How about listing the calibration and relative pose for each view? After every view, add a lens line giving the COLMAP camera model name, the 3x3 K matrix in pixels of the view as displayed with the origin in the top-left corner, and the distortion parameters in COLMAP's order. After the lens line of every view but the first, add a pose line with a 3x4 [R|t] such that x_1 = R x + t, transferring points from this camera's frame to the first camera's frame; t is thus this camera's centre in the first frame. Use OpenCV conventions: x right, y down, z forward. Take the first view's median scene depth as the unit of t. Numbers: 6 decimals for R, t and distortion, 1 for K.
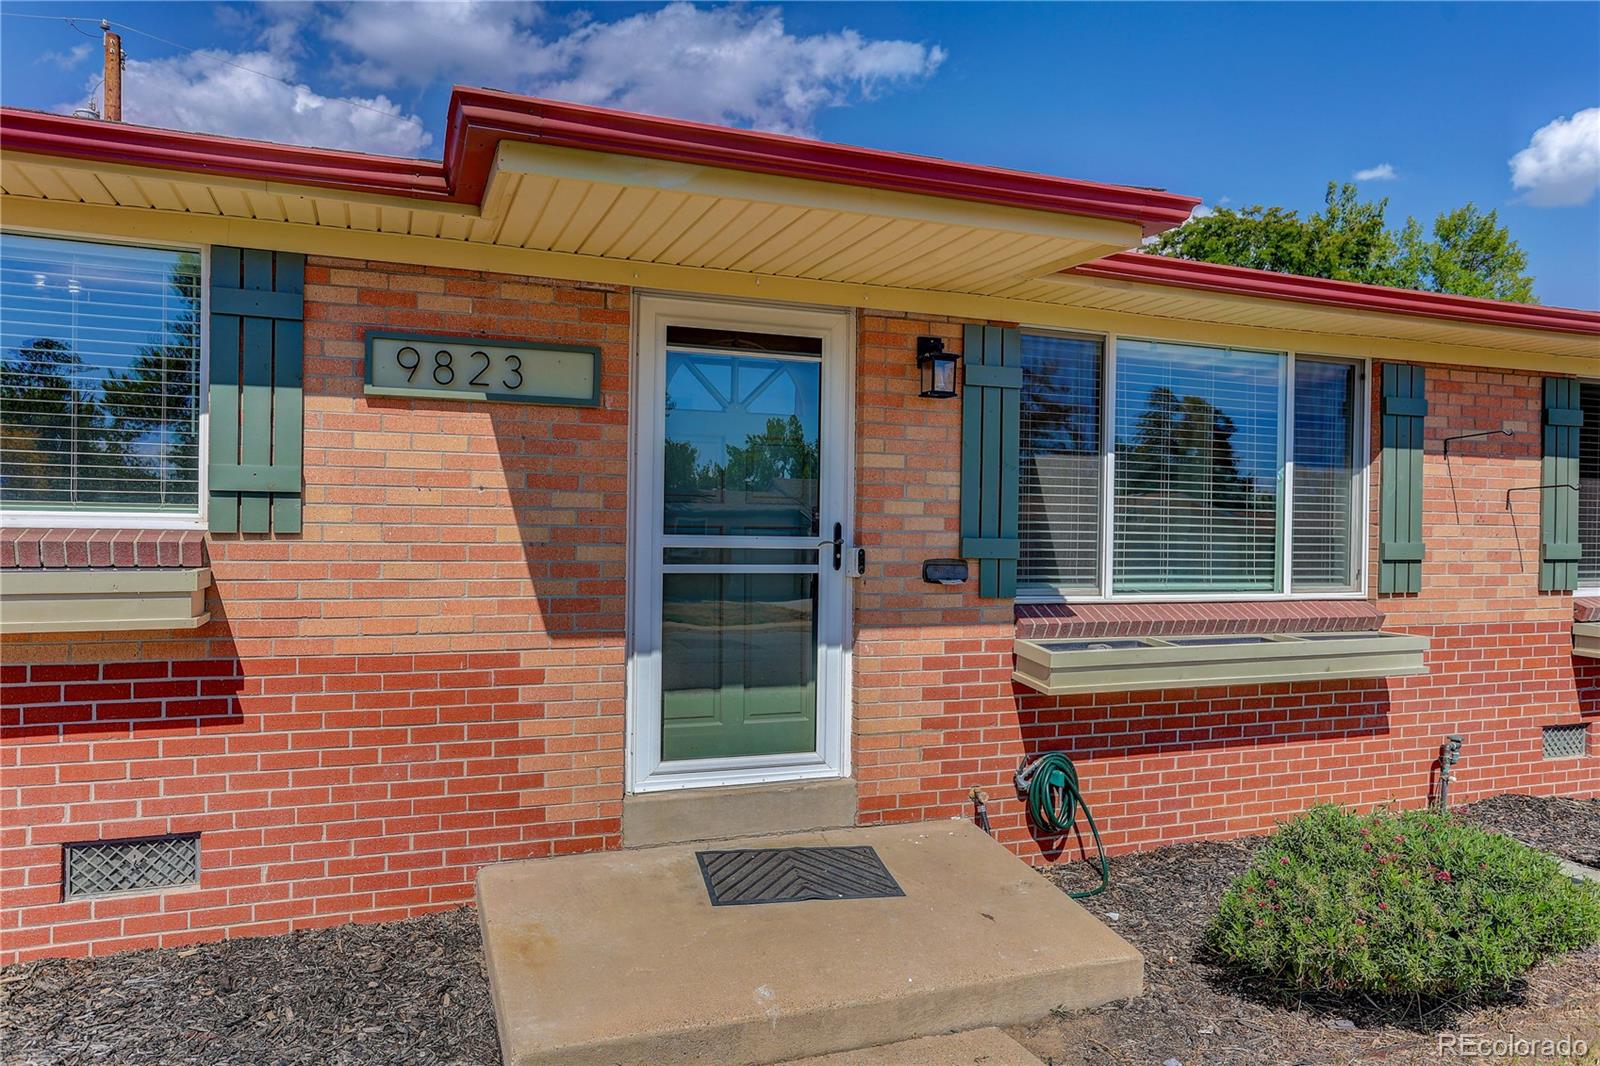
lens RADIAL K [[1071.9, 0, 797.9], [0, 1071.9, 532.5], [0, 0, 1]] dist [-0.005126, 0.006040]
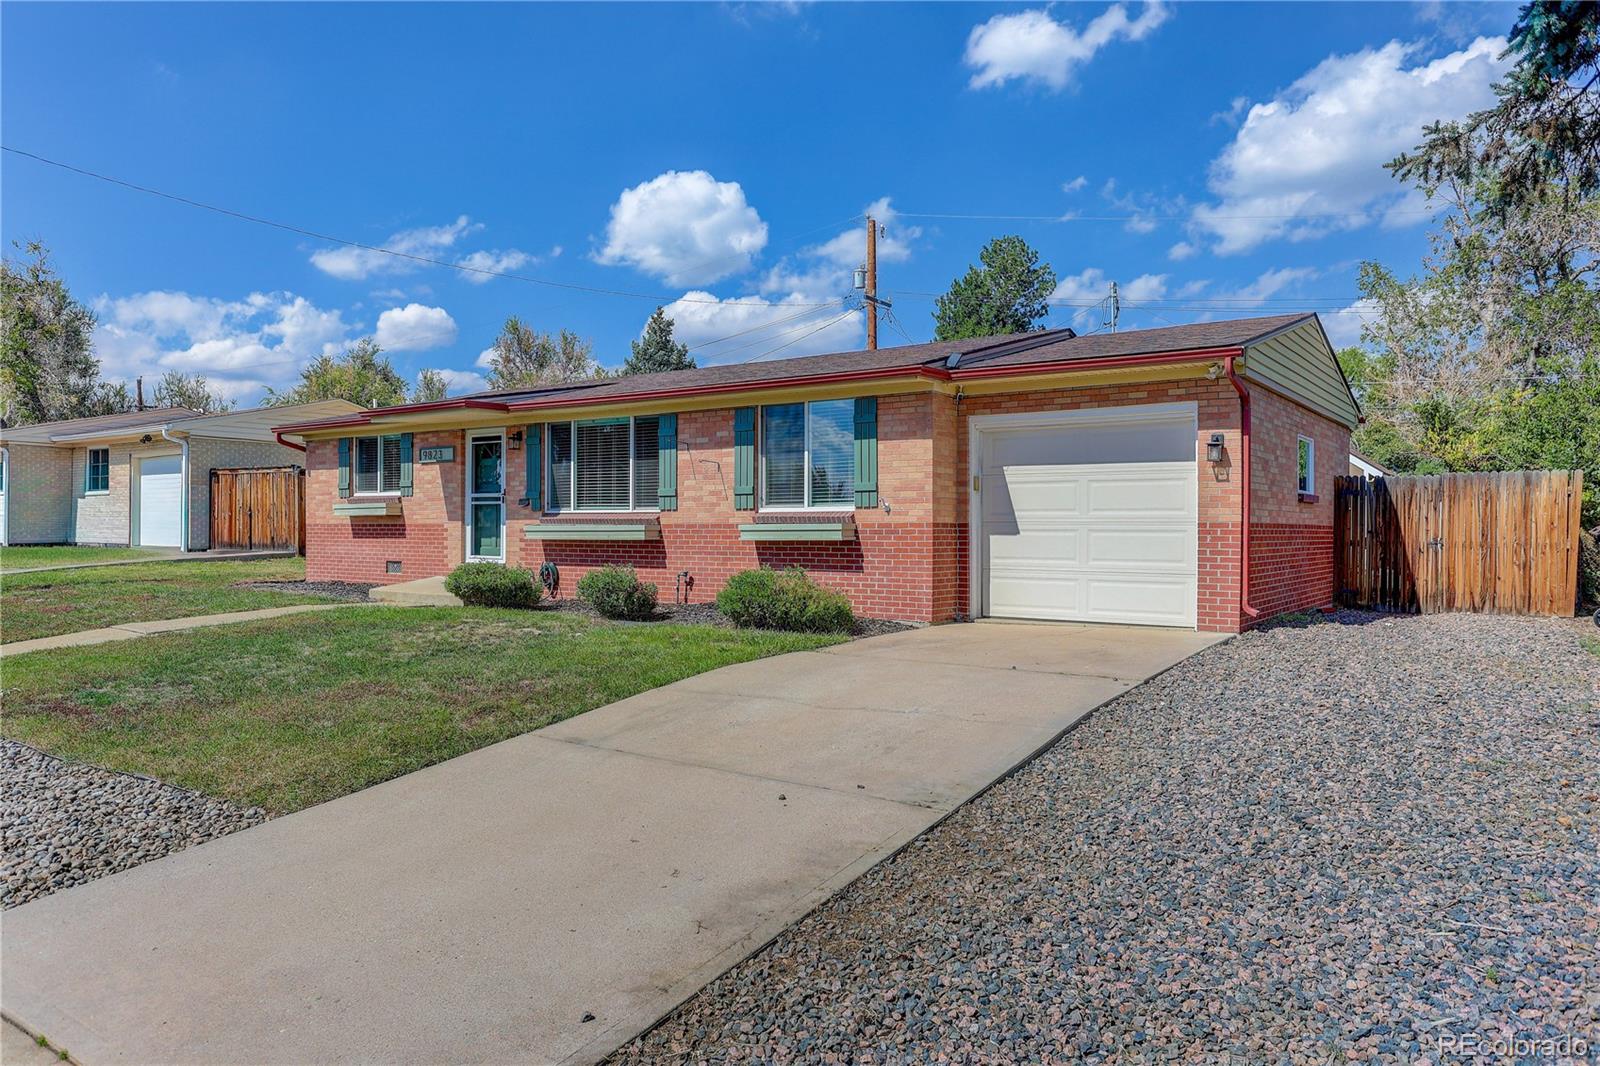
lens RADIAL K [[1096.0, 0, 797.9], [0, 1096.0, 530.3], [0, 0, 1]] dist [-0.002943, 0.000109]
pose [[0.553382, -0.012479, -0.832834, 3.413264], [-0.003354, 0.999846, -0.017210, 0.177647], [0.832921, 0.012318, 0.553255, -0.141191]]
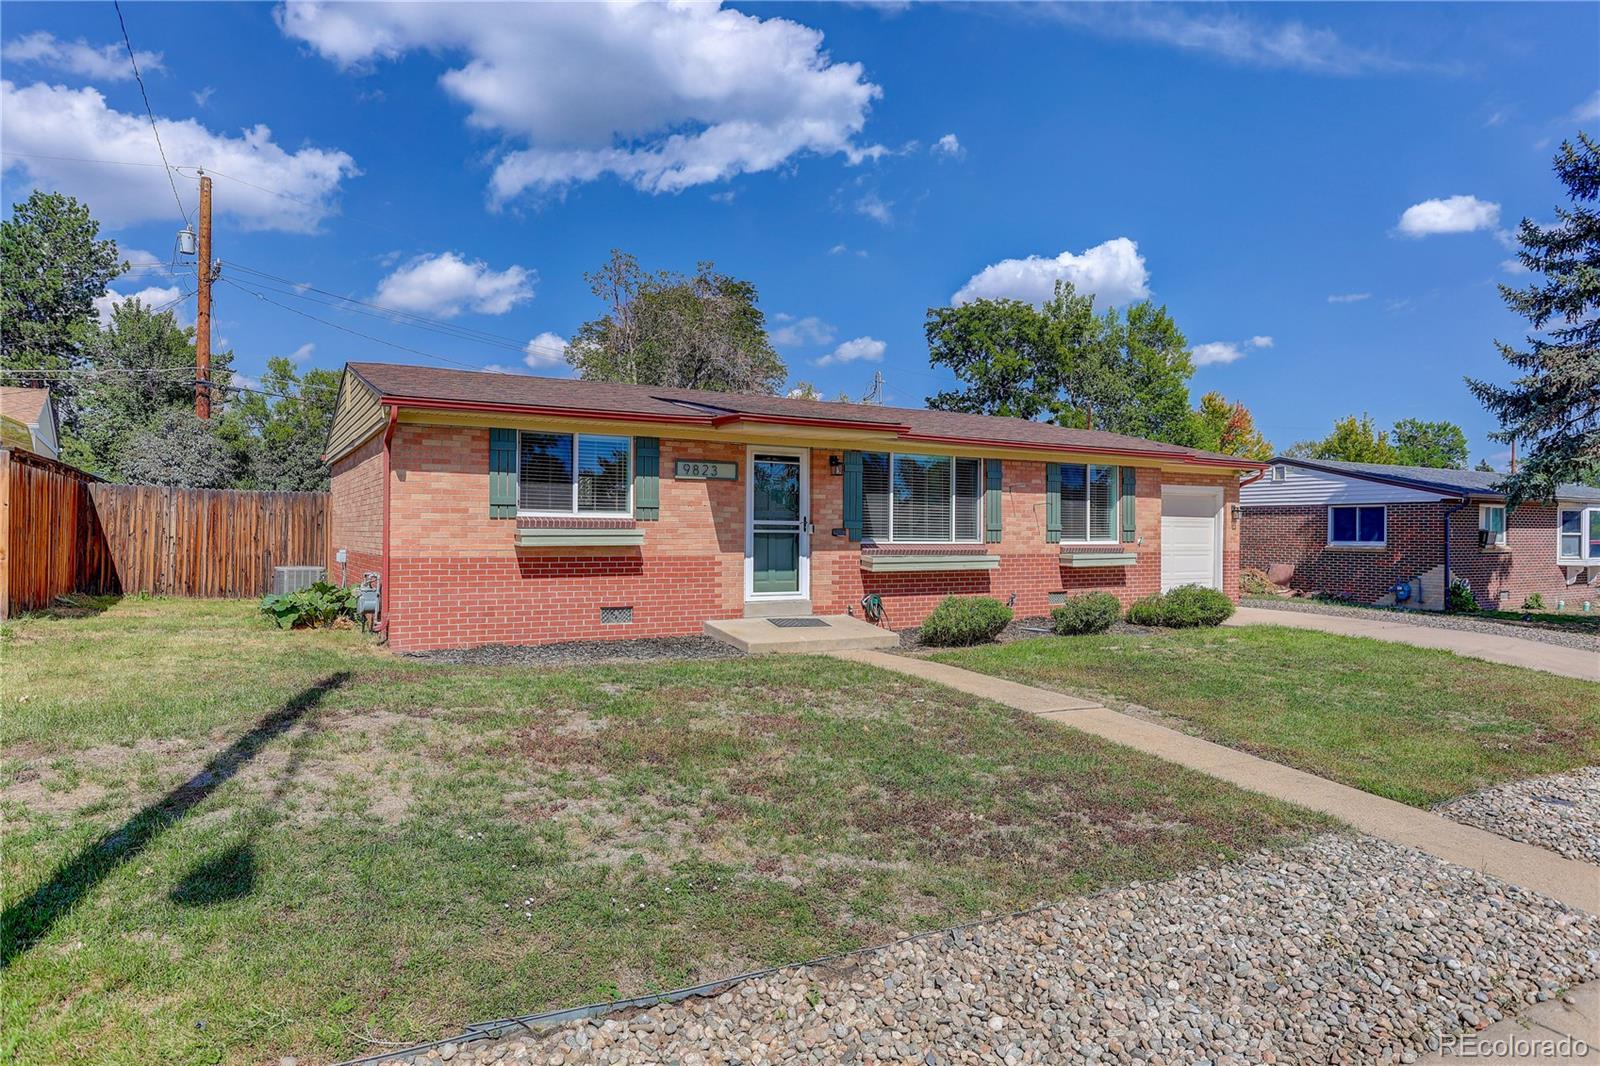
lens RADIAL K [[937.3, 0, 801.1], [0, 937.3, 530.4], [0, 0, 1]] dist [-0.006420, -0.000668]
pose [[0.986047, -0.007051, 0.166316, -0.419432], [0.008379, 0.999938, -0.007284, 0.049869], [-0.166254, 0.008576, 0.986046, -1.641119]]
